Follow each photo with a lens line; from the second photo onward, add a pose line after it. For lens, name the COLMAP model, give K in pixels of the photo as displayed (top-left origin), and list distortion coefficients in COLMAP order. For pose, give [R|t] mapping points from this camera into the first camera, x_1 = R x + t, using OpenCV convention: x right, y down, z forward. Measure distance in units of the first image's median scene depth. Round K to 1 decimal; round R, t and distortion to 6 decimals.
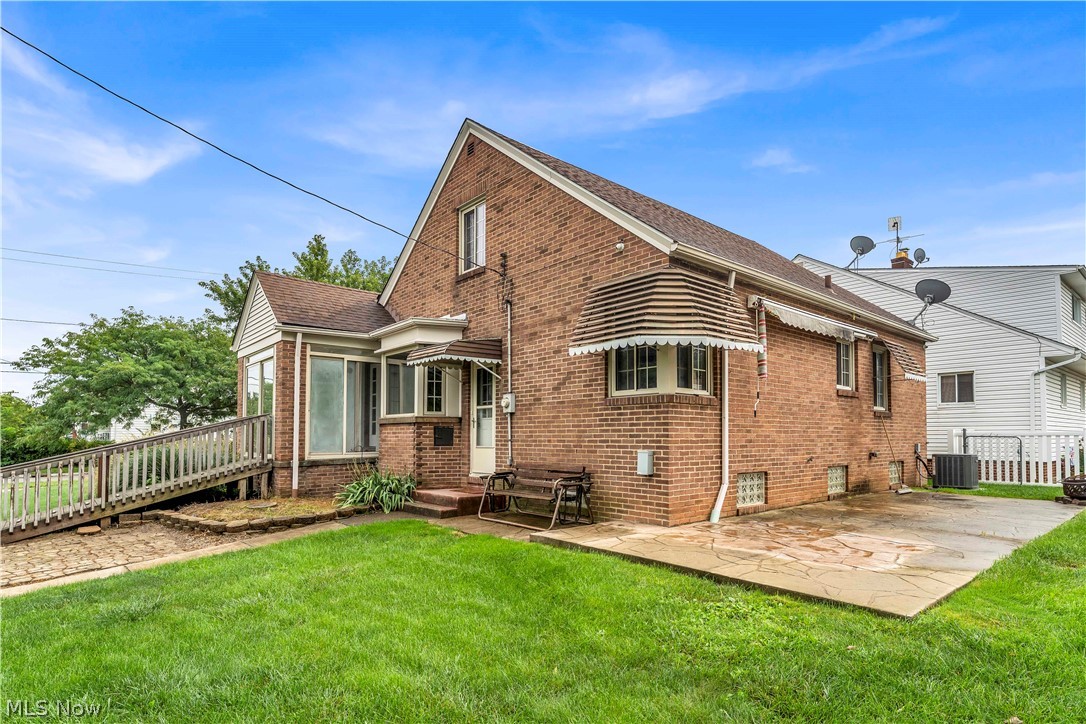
lens RADIAL K [[566.7, 0, 544.9], [0, 566.7, 413.3], [0, 0, 1]] dist [-0.000039, 0.000053]
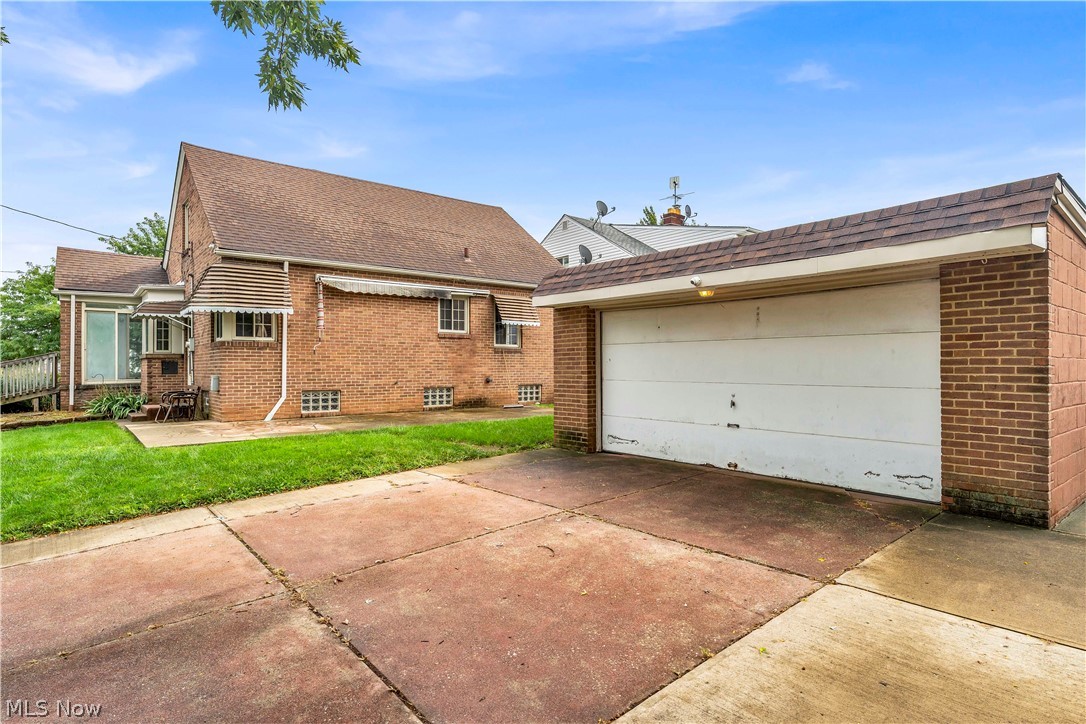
lens RADIAL K [[578.7, 0, 543.0], [0, 578.7, 362.0], [0, 0, 1]] dist [0.001699, 0.000006]
pose [[0.999558, -0.004343, -0.029408, 0.804596], [0.005267, 0.999493, 0.031408, -0.014074], [0.029256, -0.031549, 0.999074, -0.428907]]
